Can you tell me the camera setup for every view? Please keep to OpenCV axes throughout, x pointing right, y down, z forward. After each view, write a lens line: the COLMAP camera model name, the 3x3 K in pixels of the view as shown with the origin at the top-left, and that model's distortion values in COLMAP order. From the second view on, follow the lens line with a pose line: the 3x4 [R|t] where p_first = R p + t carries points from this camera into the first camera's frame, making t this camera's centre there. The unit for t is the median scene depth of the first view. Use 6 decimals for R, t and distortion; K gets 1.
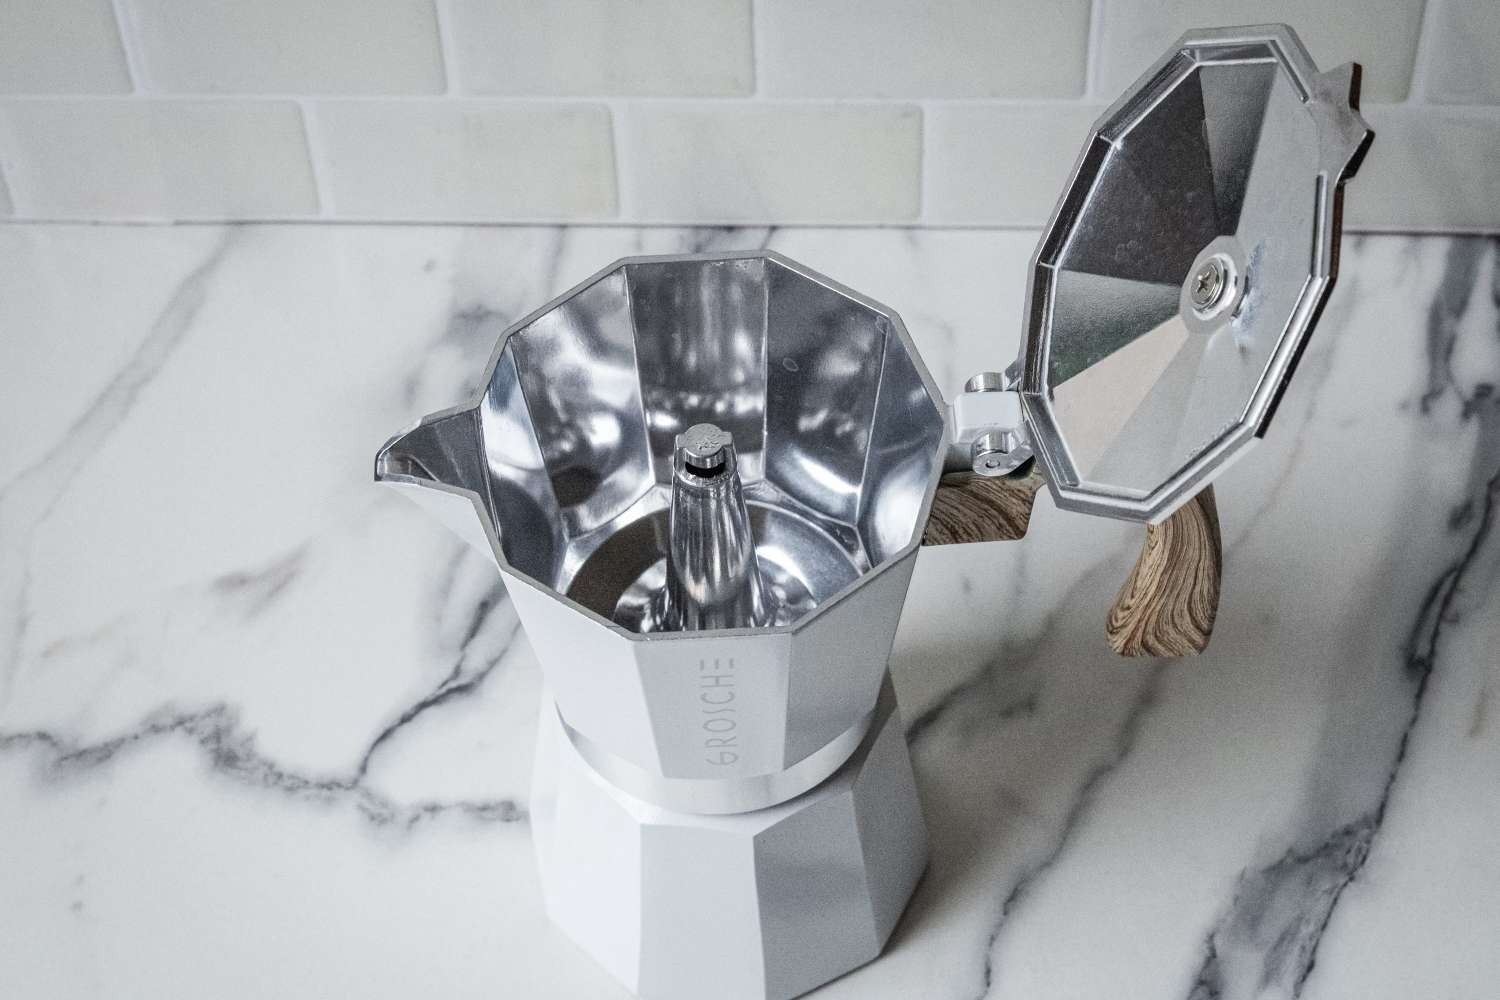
lens RADIAL K [[3390.2, 0, 766.0], [0, 3390.2, 501.3], [0, 0, 1]] dist [-0.080071, 0.033034]
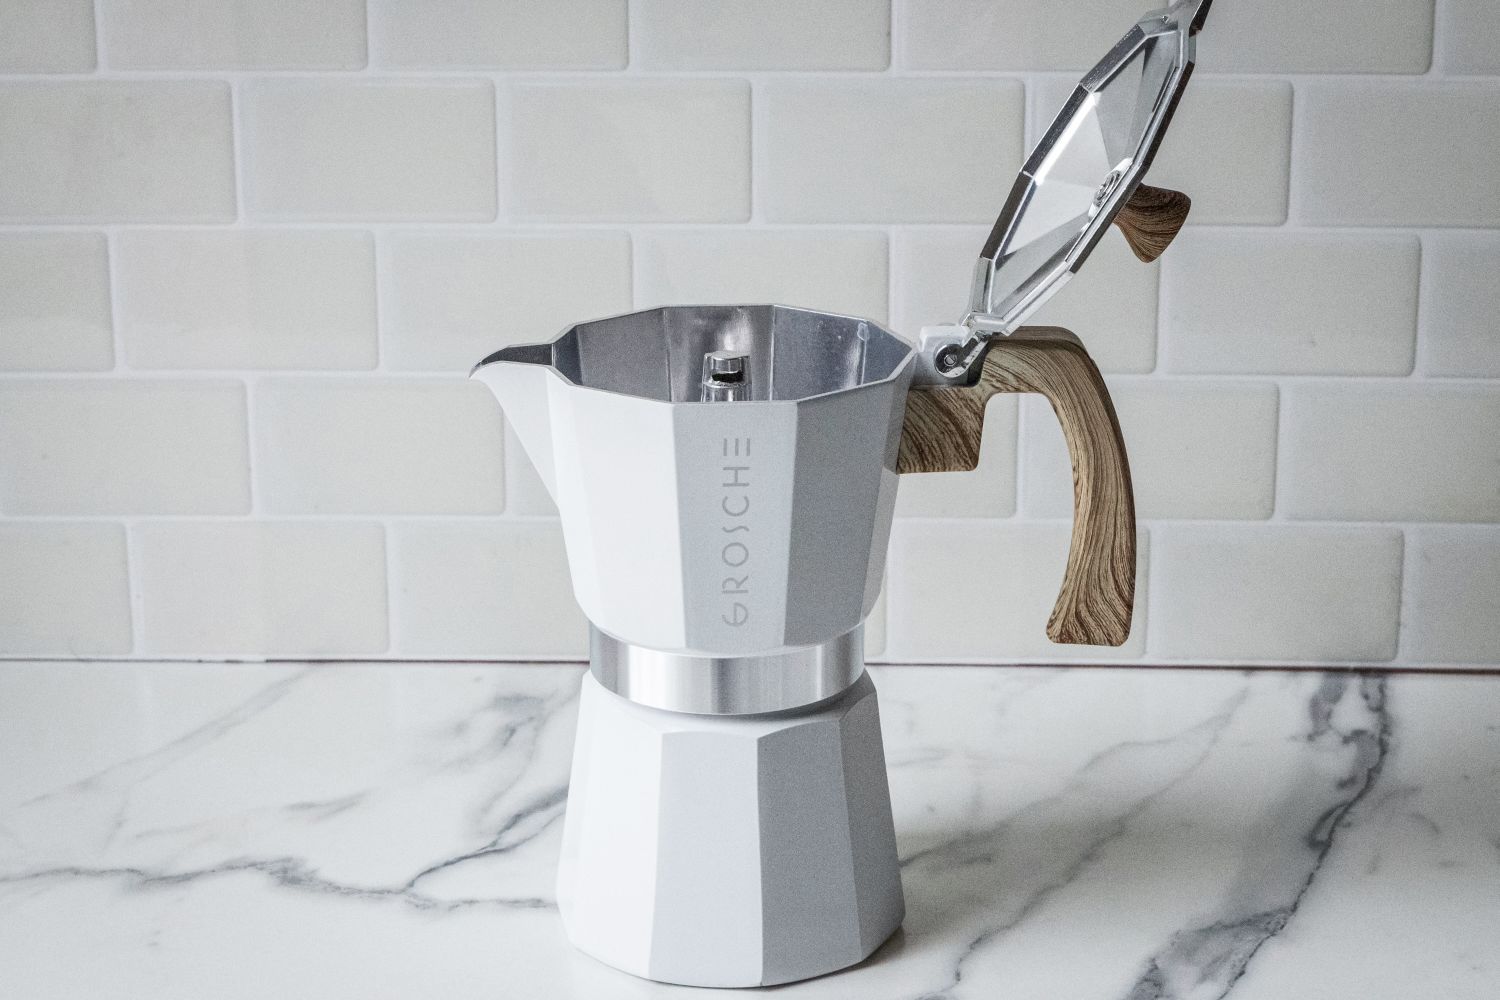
lens RADIAL K [[3439.2, 0, 749.1], [0, 3439.2, 553.3], [0, 0, 1]] dist [-0.057866, -0.465030]
pose [[0.999746, 0.019965, 0.010499, -0.018599], [-0.009513, 0.795193, -0.606281, 0.702835], [-0.020453, 0.606027, 0.795181, 0.000853]]
